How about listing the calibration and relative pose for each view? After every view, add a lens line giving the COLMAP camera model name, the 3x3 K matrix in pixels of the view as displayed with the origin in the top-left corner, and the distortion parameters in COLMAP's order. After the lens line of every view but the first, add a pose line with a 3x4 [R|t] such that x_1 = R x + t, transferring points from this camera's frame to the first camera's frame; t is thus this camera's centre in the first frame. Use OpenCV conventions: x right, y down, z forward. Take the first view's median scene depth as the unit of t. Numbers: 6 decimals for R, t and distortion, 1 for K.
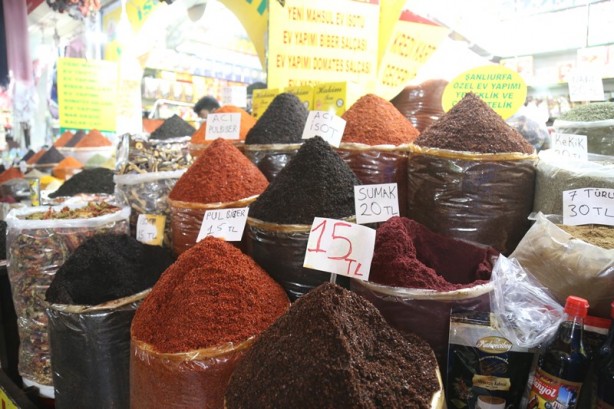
lens RADIAL K [[414.5, 0, 310.2], [0, 414.5, 209.7], [0, 0, 1]] dist [-0.123626, 0.067782]
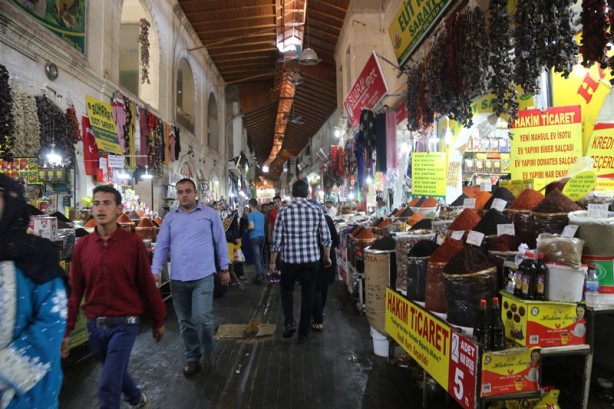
lens RADIAL K [[414.5, 0, 310.2], [0, 414.5, 209.7], [0, 0, 1]] dist [-0.123626, 0.067782]
pose [[0.700792, -0.014404, -0.713220, 0.281656], [-0.078803, 0.992114, -0.097466, 0.052277], [0.708999, 0.124508, 0.694131, -0.462448]]
